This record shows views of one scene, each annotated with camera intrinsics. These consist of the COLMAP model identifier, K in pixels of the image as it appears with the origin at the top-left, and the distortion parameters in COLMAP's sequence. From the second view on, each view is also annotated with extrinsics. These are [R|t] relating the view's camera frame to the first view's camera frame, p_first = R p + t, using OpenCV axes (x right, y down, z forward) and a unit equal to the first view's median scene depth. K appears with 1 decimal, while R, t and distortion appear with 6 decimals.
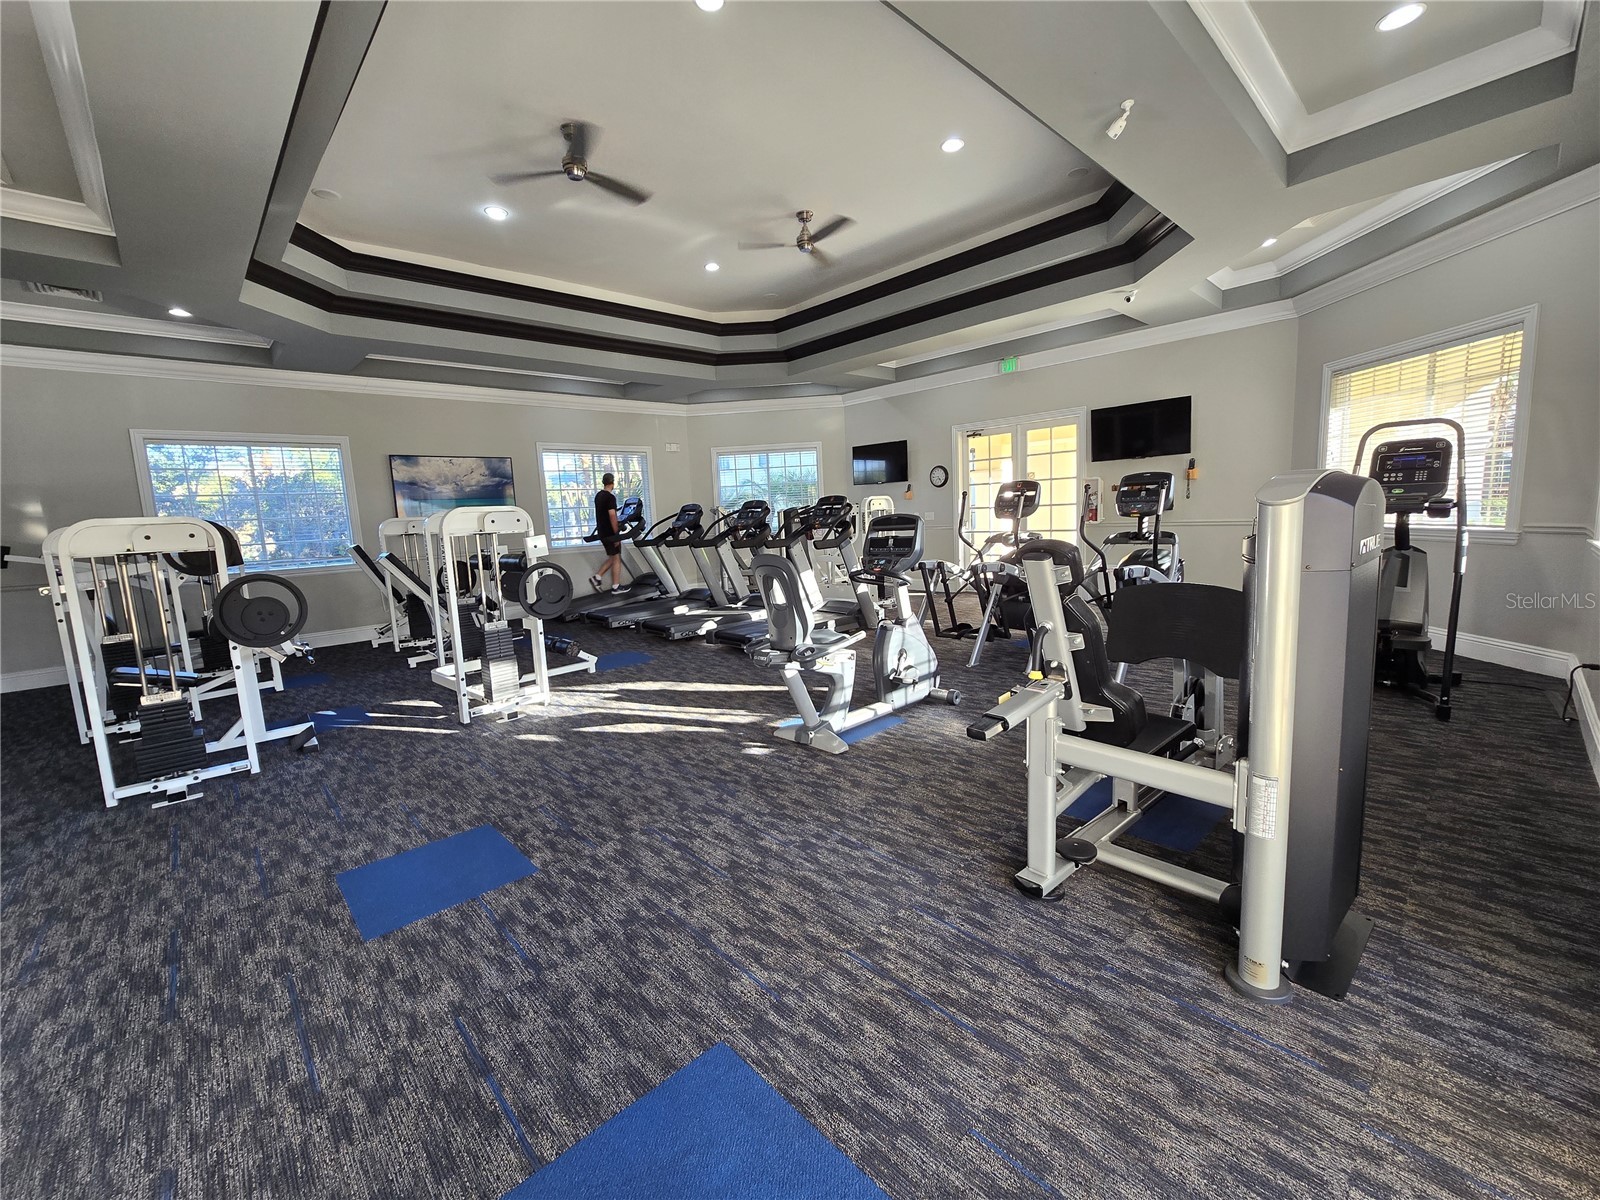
lens RADIAL K [[654.8, 0, 801.2], [0, 654.8, 599.7], [0, 0, 1]] dist [-0.002752, -0.000665]
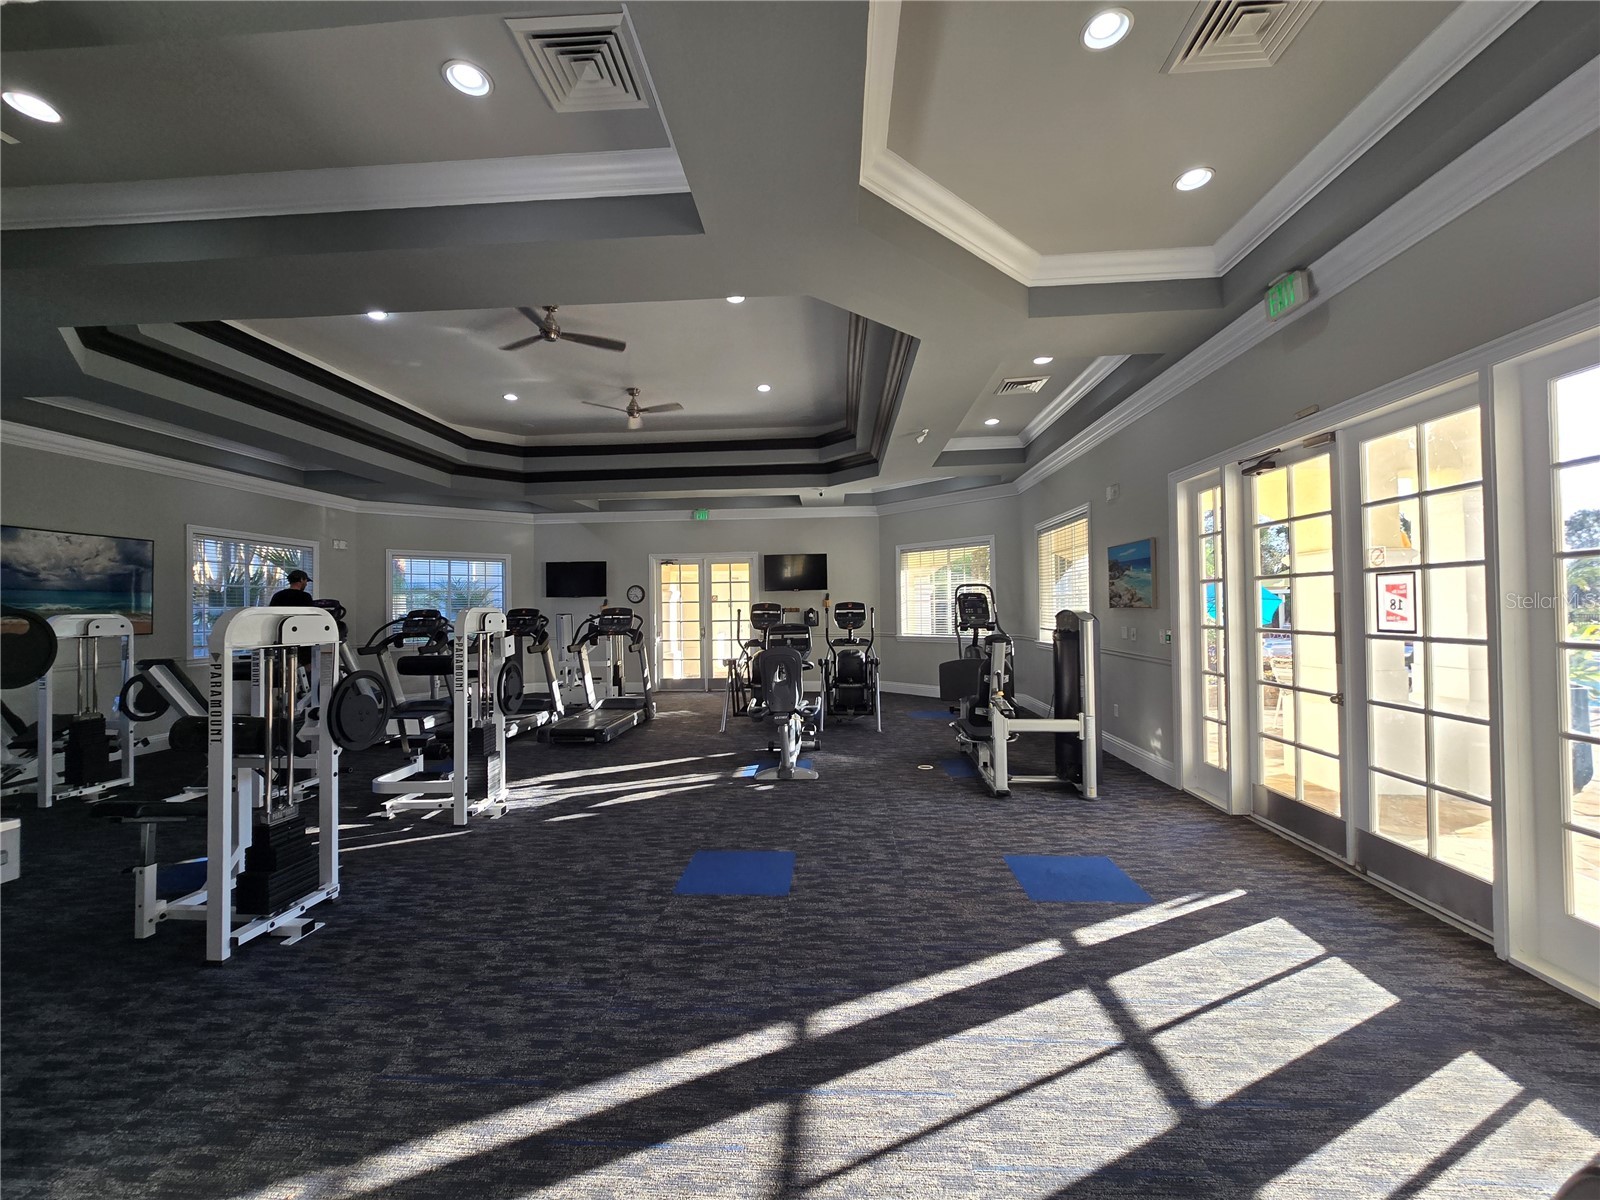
lens RADIAL K [[654.8, 0, 794.9], [0, 654.8, 601.0], [0, 0, 1]] dist [-0.002752, -0.000665]
pose [[0.731644, 0.046288, 0.680113, -0.841825], [0.072408, 0.986771, -0.145053, 0.036661], [-0.677830, 0.155373, 0.718614, -0.097924]]
